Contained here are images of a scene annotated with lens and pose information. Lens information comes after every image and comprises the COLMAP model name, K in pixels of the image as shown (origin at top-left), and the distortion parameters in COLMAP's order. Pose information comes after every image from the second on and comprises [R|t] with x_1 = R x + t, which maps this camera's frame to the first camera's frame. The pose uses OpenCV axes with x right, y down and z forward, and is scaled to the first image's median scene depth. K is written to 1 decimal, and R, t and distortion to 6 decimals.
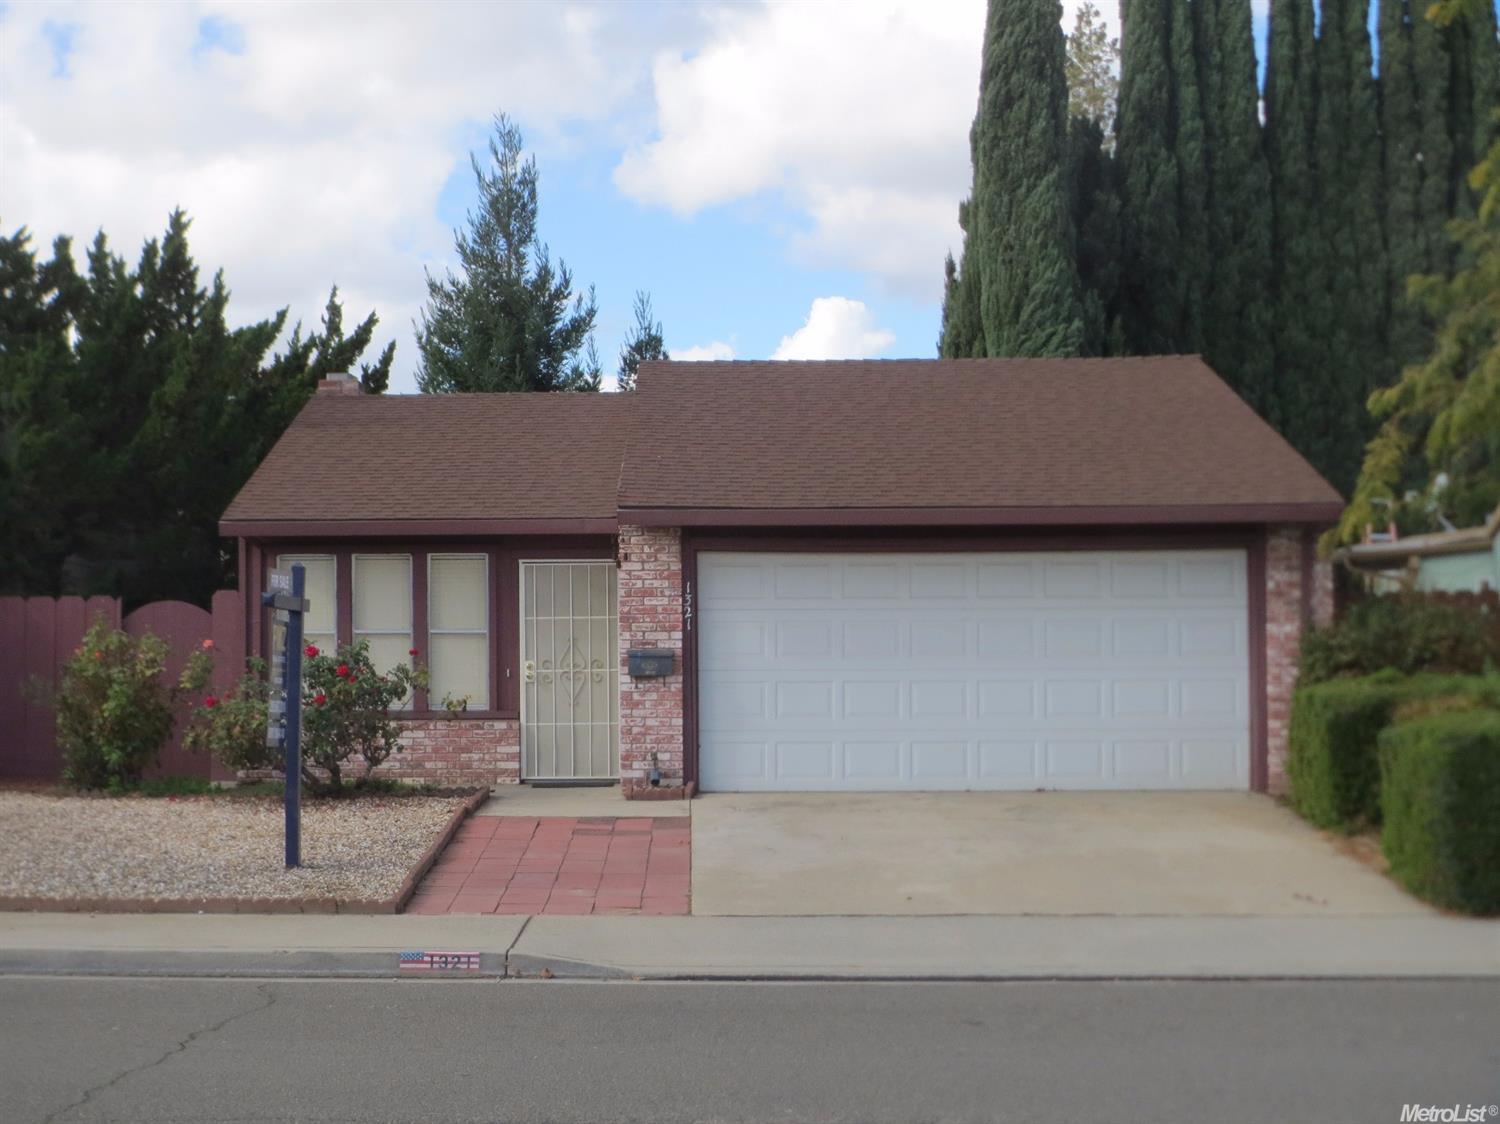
lens RADIAL K [[1833.2, 0, 750.0], [0, 1833.2, 562.0], [0, 0, 1]] dist [-0.109769, 0.345169]
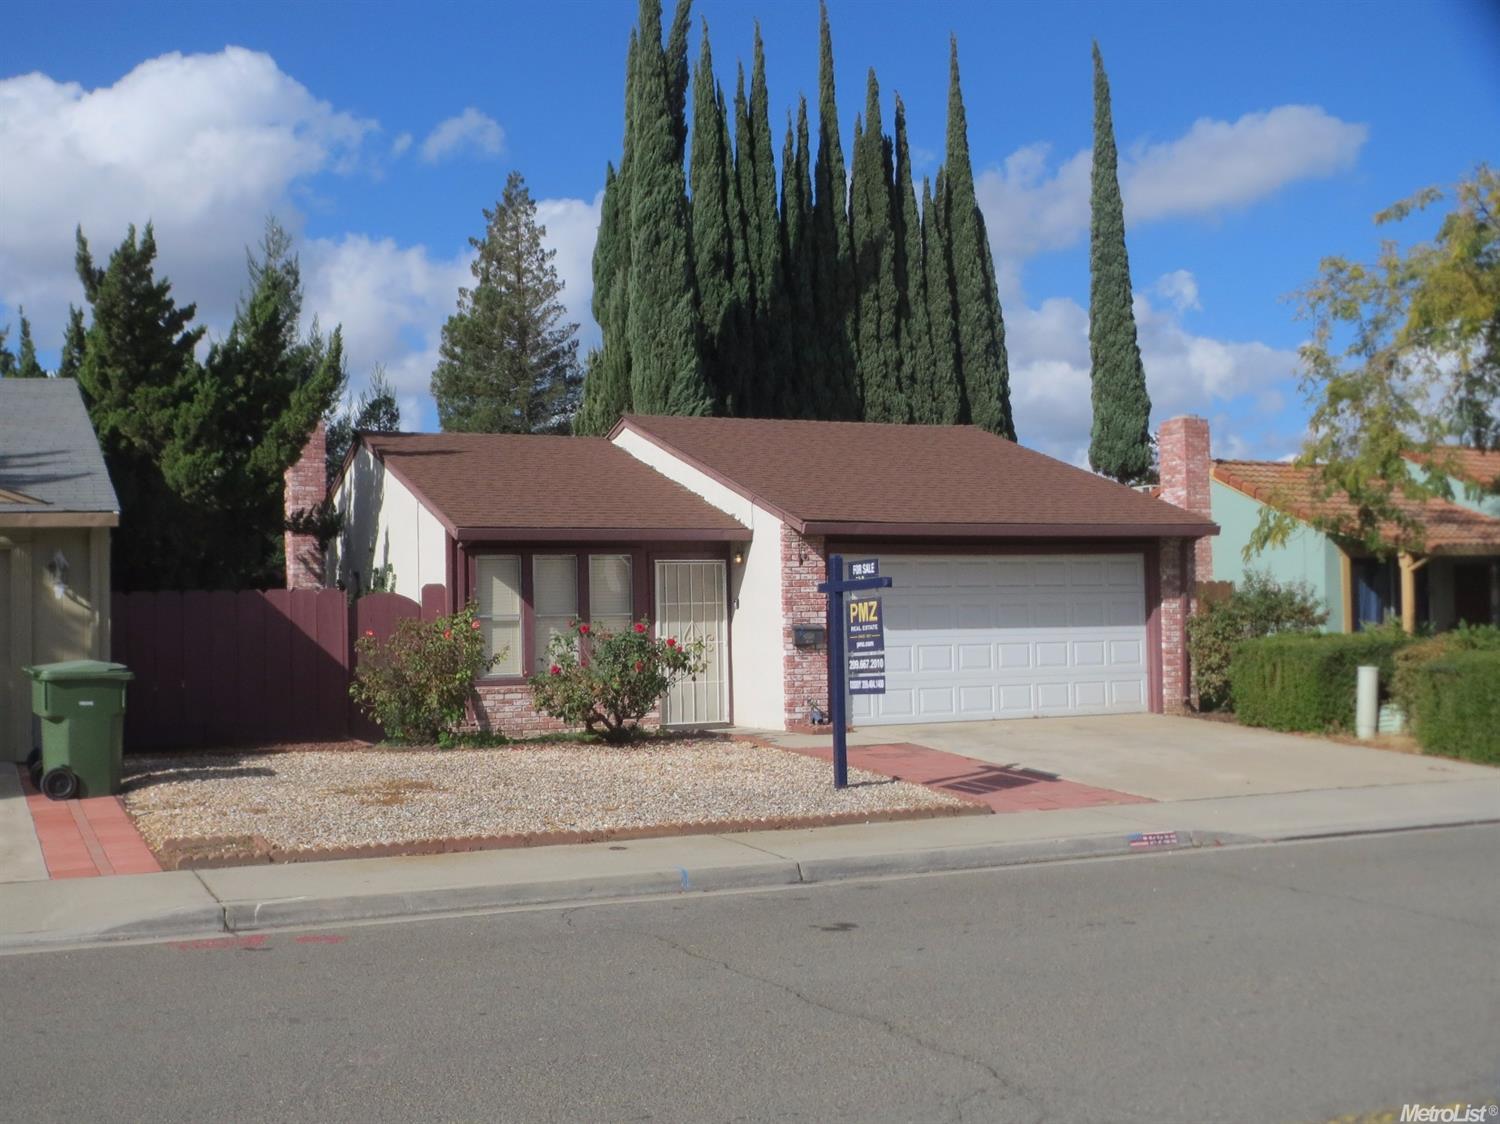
lens RADIAL K [[1313.9, 0, 750.0], [0, 1313.9, 562.0], [0, 0, 1]] dist [-0.044092, 0.114623]
pose [[0.939780, 0.001806, 0.341774, -0.140477], [0.000853, 0.999971, -0.007630, 0.002710], [-0.341778, 0.007462, 0.939751, 0.029345]]
